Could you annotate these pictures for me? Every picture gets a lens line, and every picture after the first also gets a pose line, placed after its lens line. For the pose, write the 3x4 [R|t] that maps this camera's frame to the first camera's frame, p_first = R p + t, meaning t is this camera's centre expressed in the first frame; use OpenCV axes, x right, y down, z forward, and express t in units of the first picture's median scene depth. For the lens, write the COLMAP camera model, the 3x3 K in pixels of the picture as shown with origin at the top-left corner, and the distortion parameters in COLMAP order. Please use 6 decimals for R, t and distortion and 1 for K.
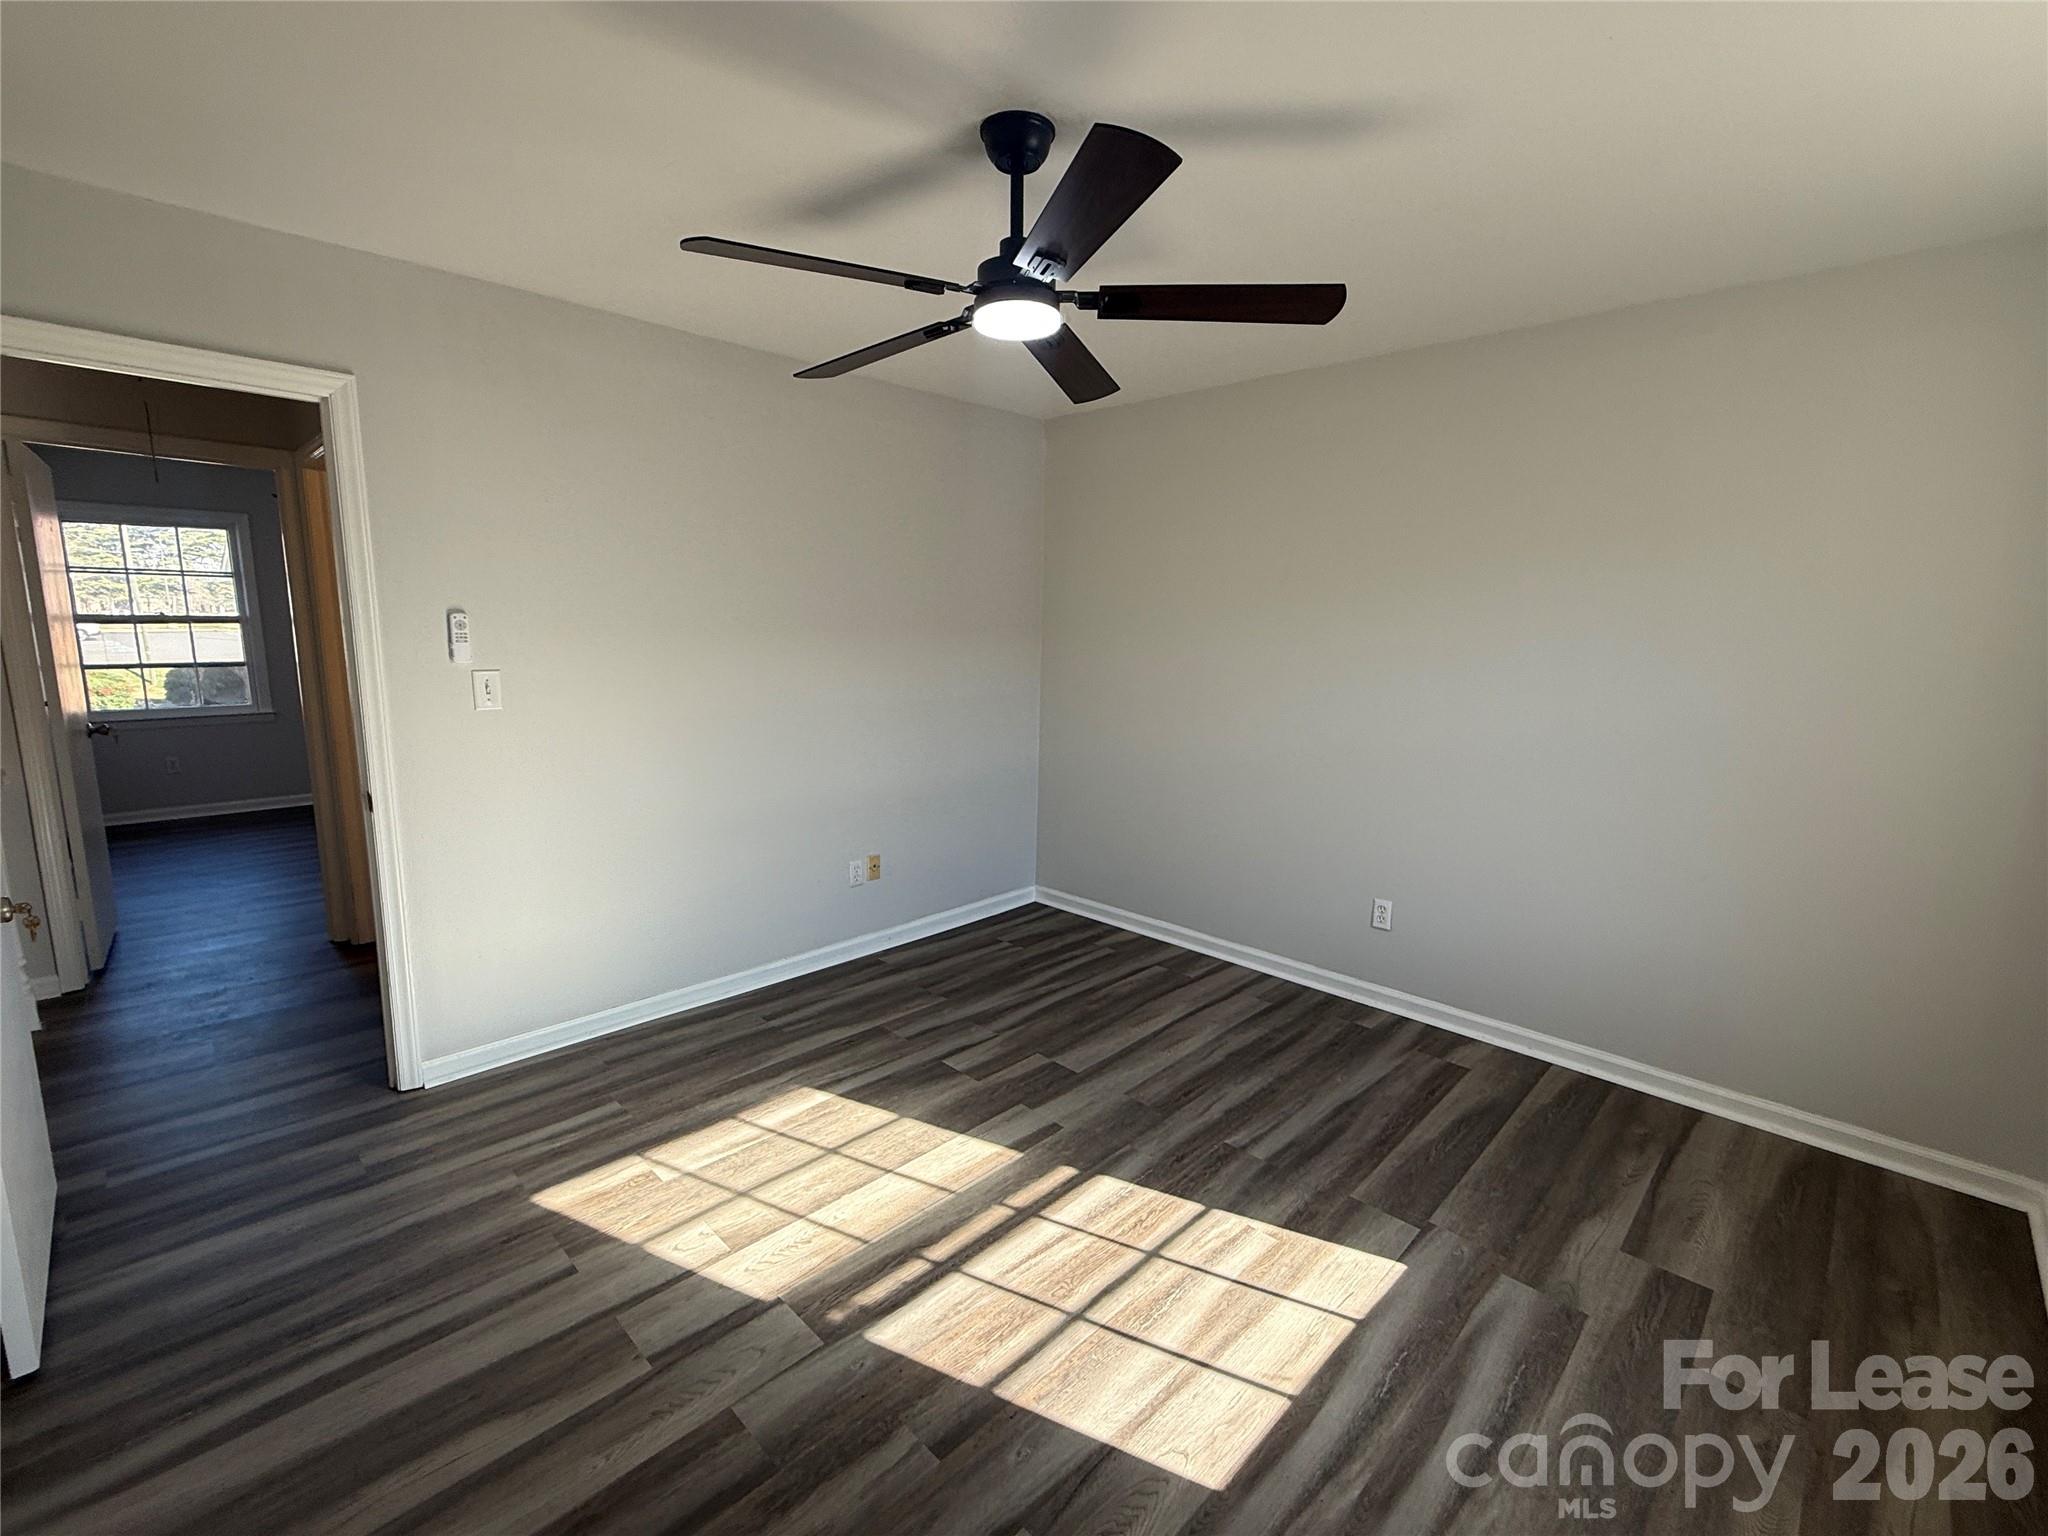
lens RADIAL K [[887.0, 0, 1028.7], [0, 887.0, 769.8], [0, 0, 1]] dist [0.003635, -0.000348]
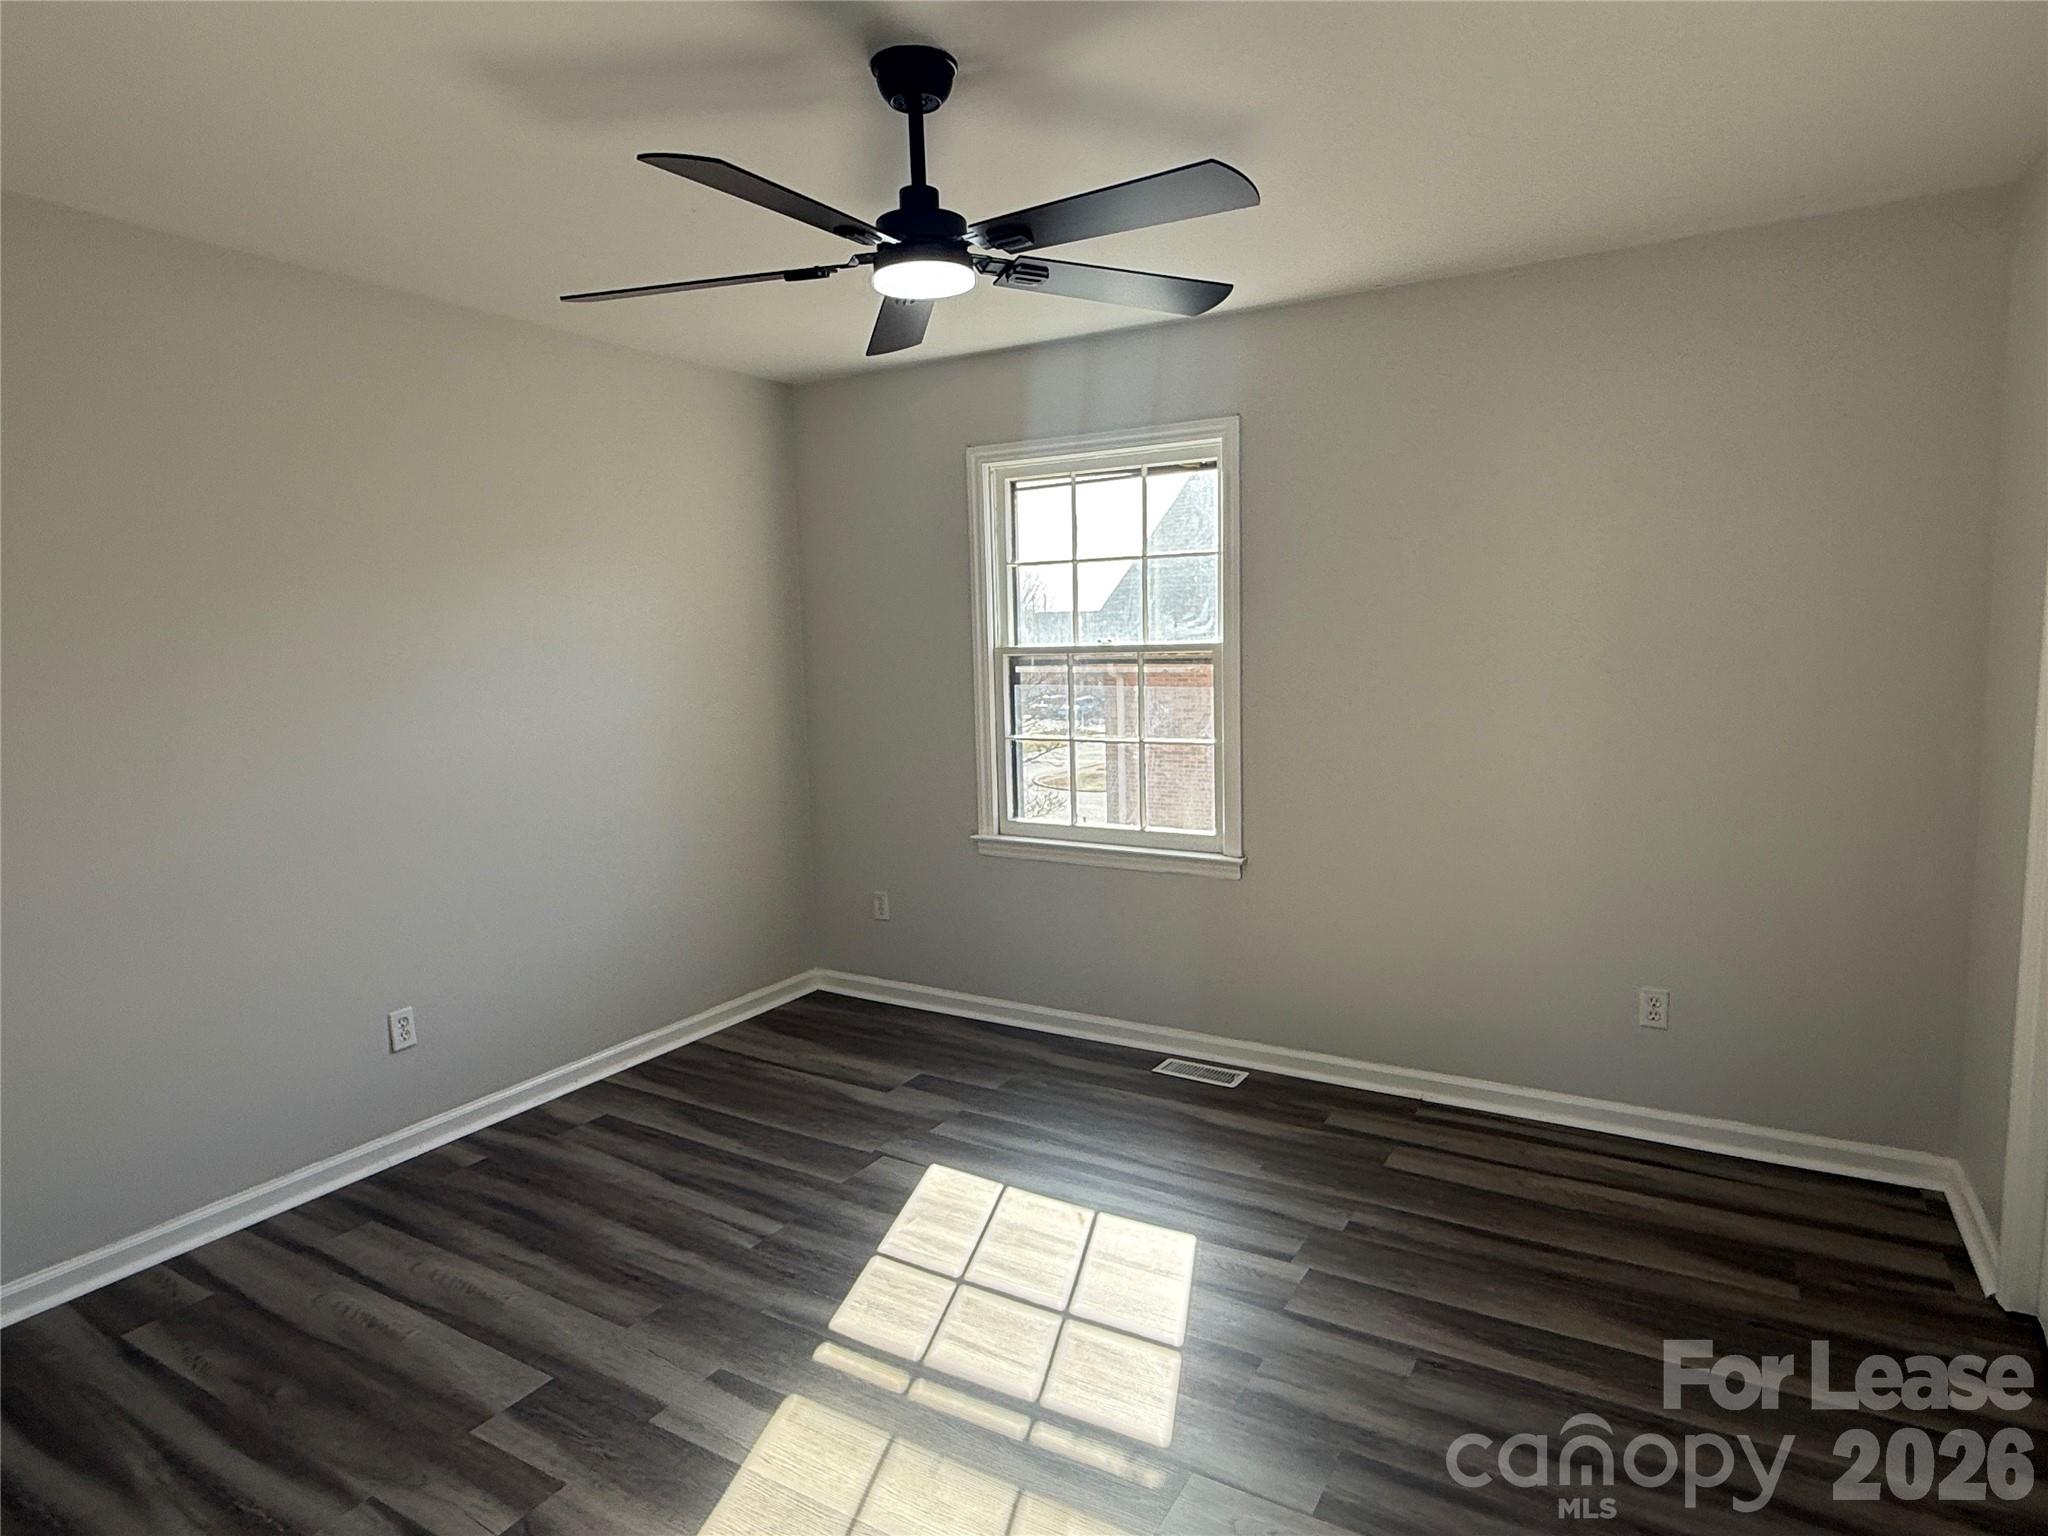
lens RADIAL K [[1166.1, 0, 1026.0], [0, 1166.1, 758.8], [0, 0, 1]] dist [0.001202, -0.002018]
pose [[-0.234274, -0.115046, 0.965339, -0.916970], [0.179585, 0.970763, 0.159275, -0.167746], [-0.955440, 0.210674, -0.206764, 0.960546]]
